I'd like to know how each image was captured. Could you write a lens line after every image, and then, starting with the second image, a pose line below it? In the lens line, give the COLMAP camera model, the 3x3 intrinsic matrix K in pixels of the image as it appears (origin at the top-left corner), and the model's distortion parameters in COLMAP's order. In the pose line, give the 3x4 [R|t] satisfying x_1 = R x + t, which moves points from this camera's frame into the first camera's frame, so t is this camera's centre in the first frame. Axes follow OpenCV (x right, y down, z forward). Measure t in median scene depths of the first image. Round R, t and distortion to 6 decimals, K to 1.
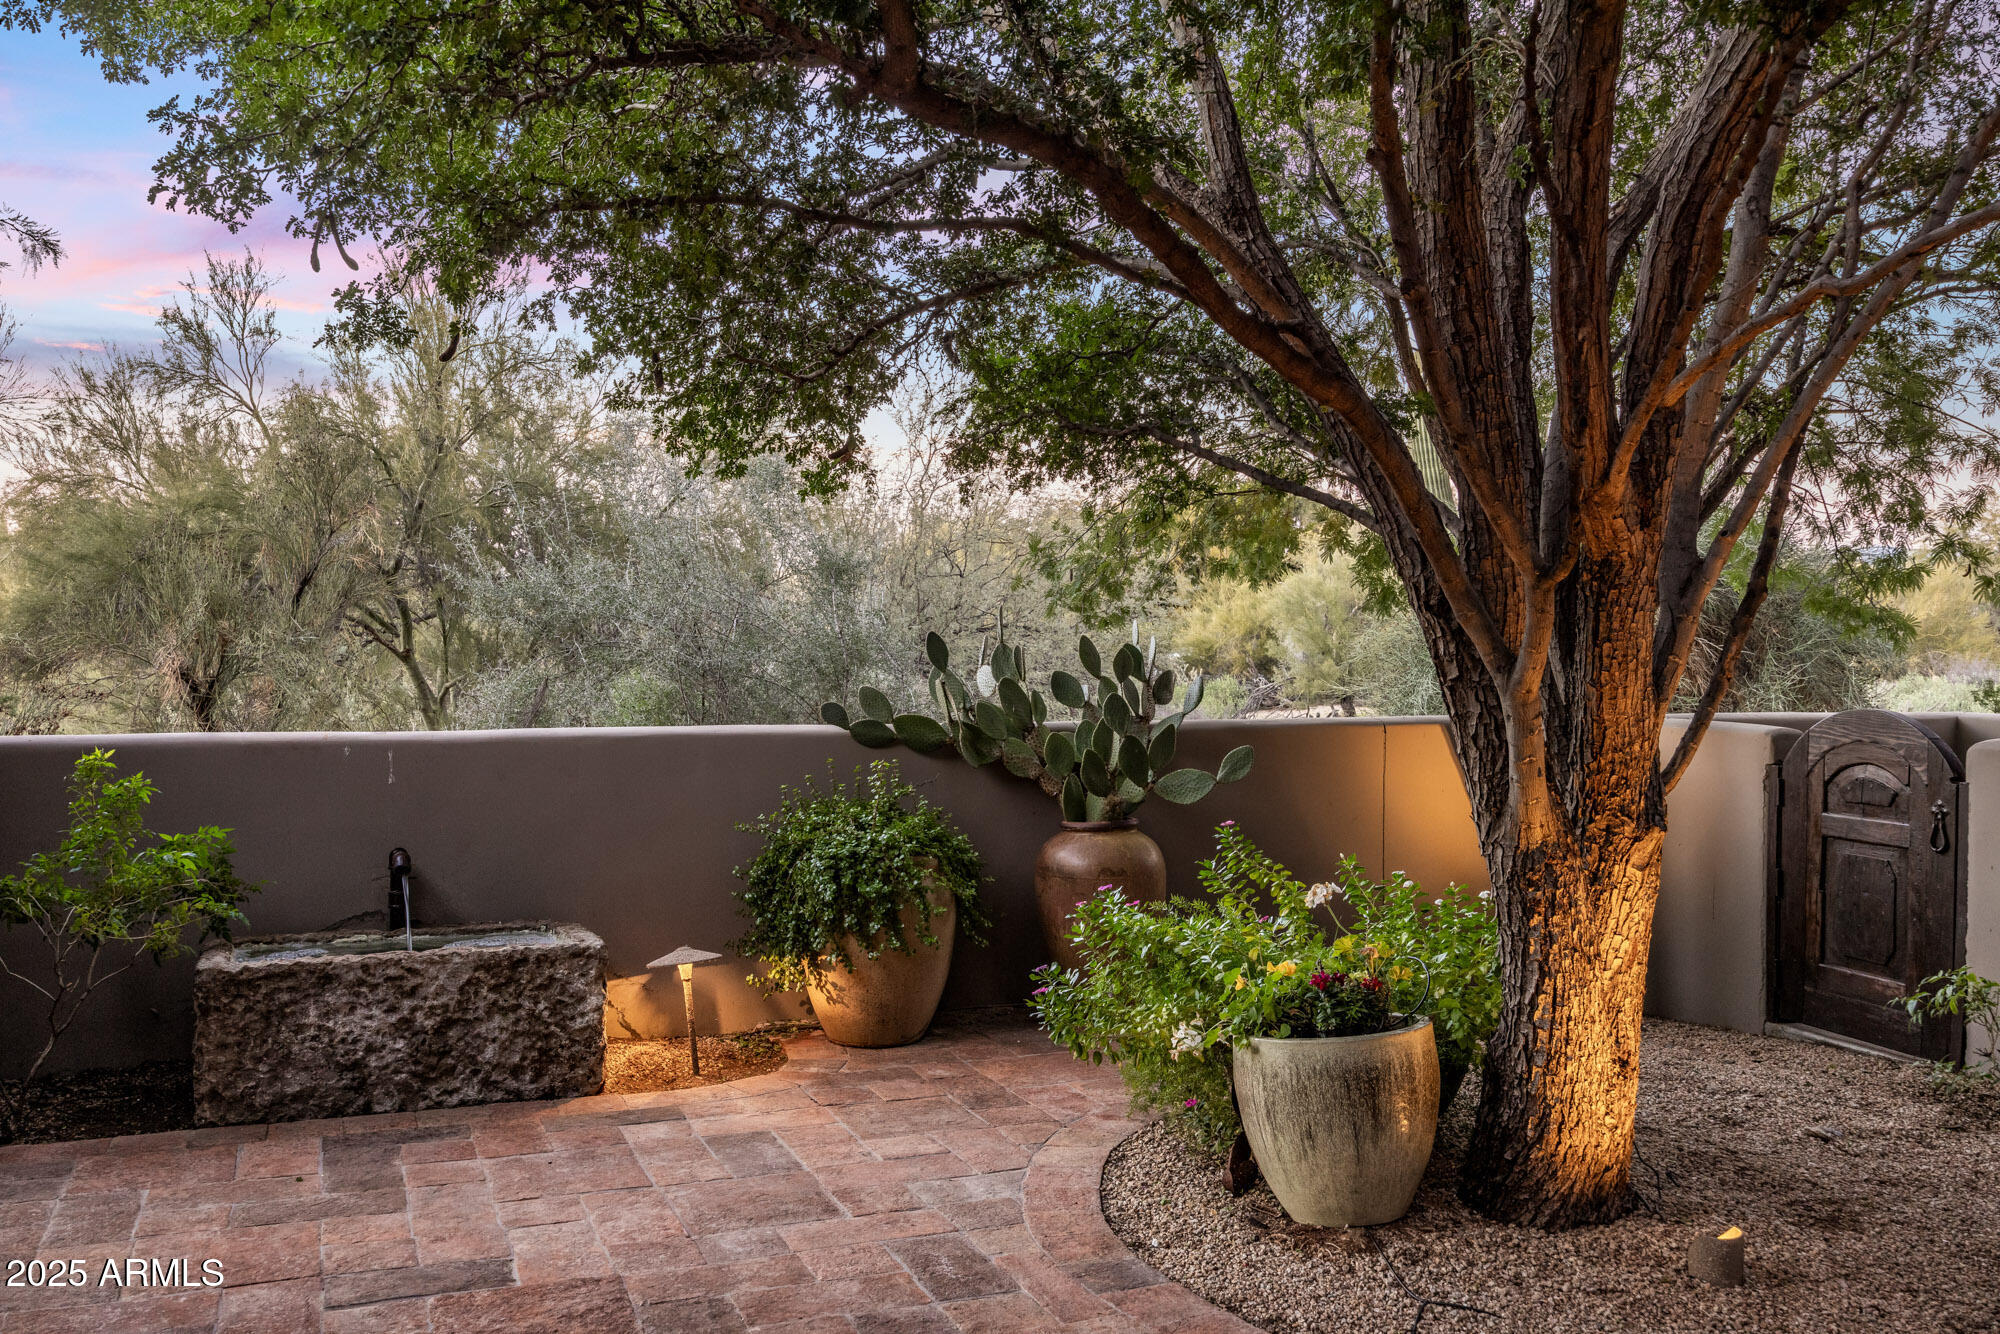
lens RADIAL K [[1851.5, 0, 1000.5], [0, 1851.5, 669.5], [0, 0, 1]] dist [-0.000646, 0.000000]
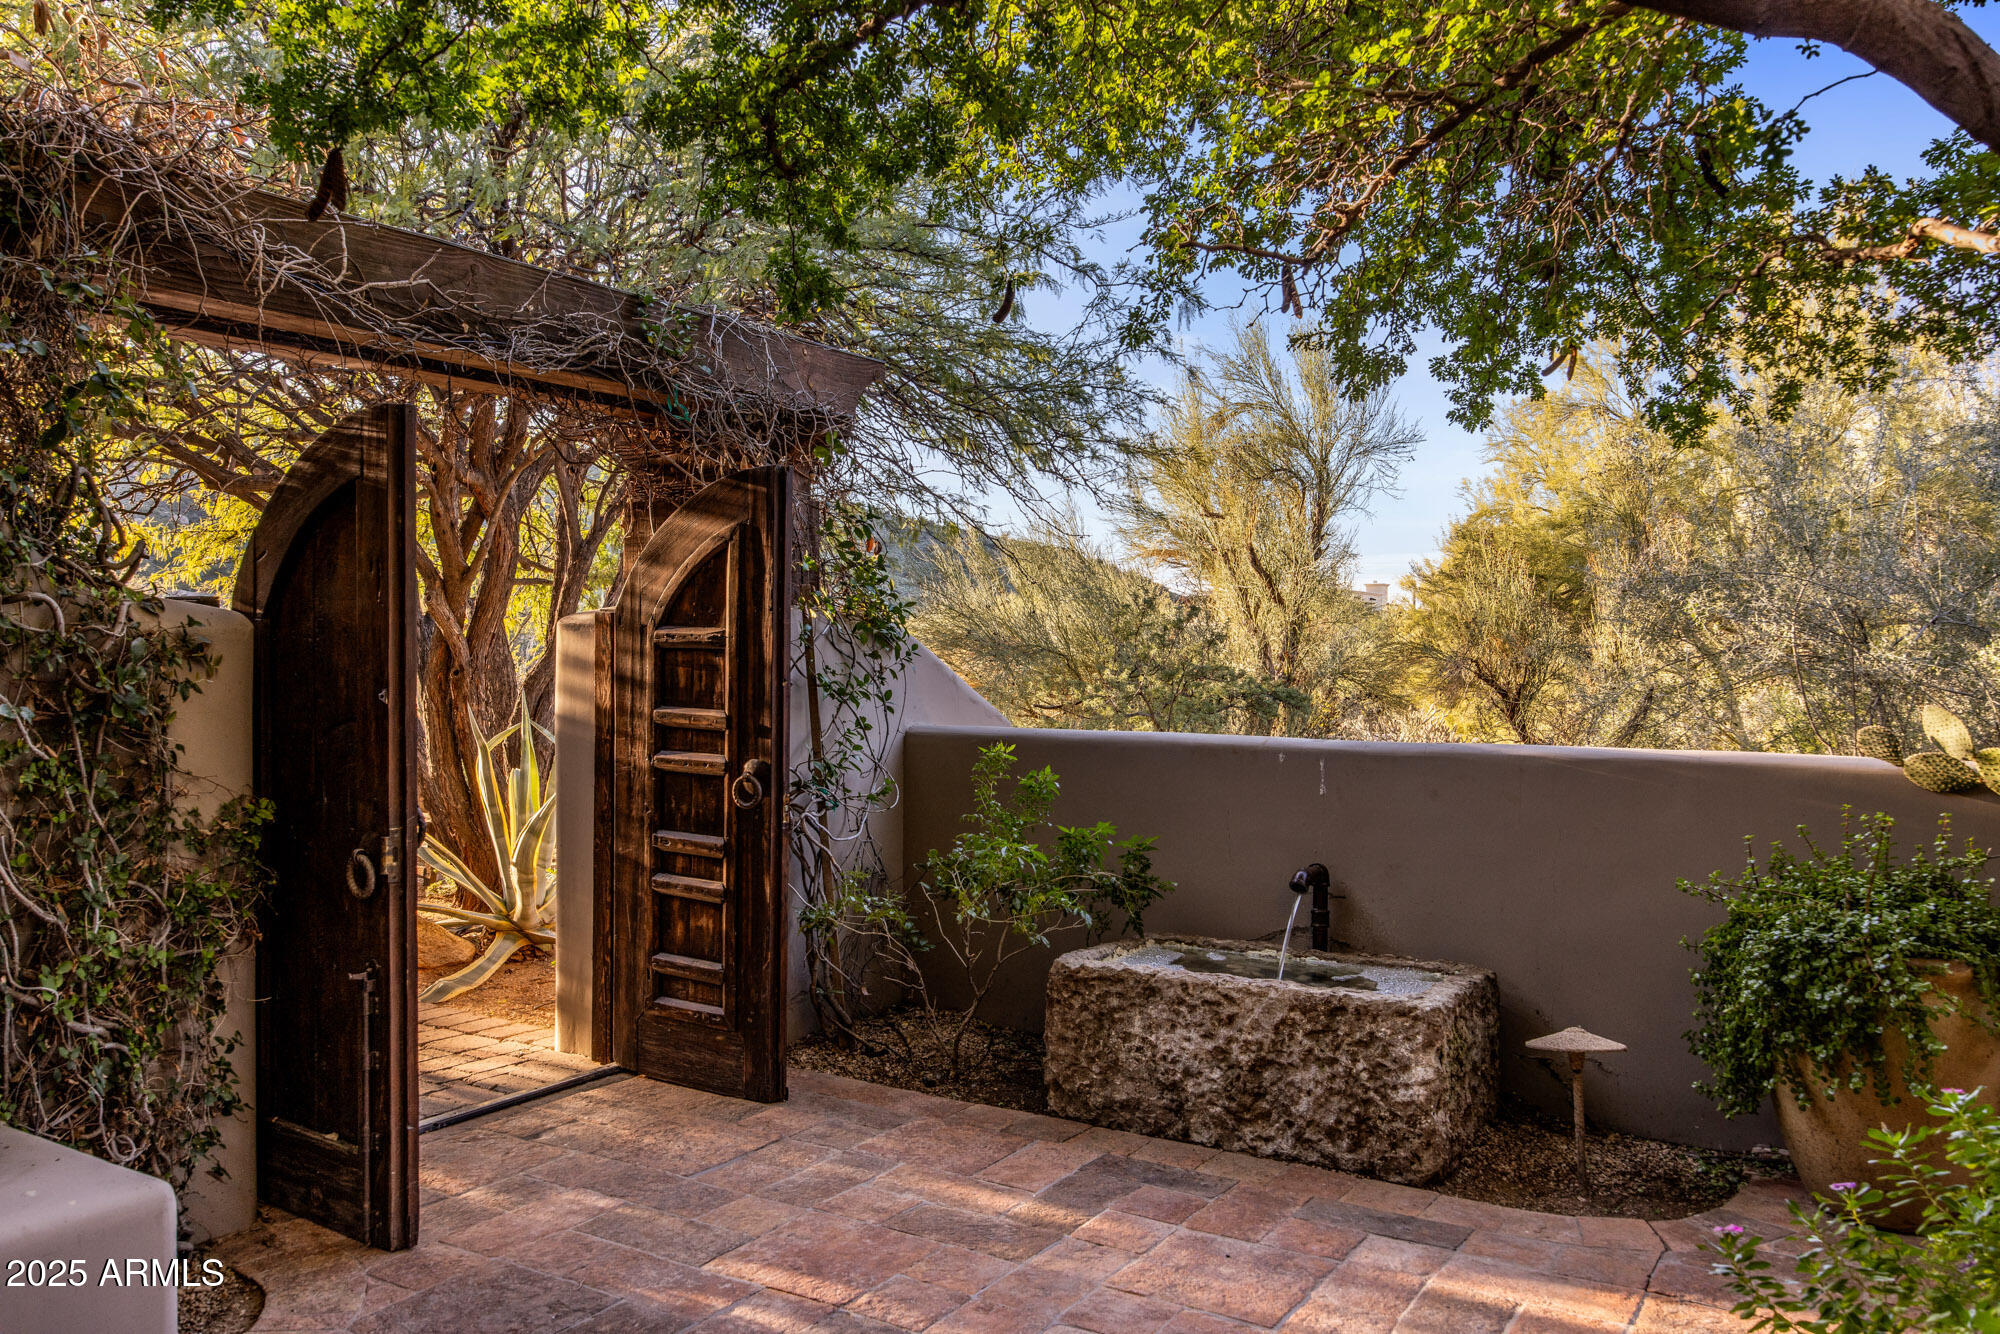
lens RADIAL K [[1546.6, 0, 999.7], [0, 1546.6, 656.1], [0, 0, 1]] dist [-0.002143, -0.001224]
pose [[0.578546, -0.000573, -0.815649, 0.247544], [-0.010978, 0.999904, -0.008489, -0.000720], [0.815576, 0.013866, 0.578484, 0.455177]]
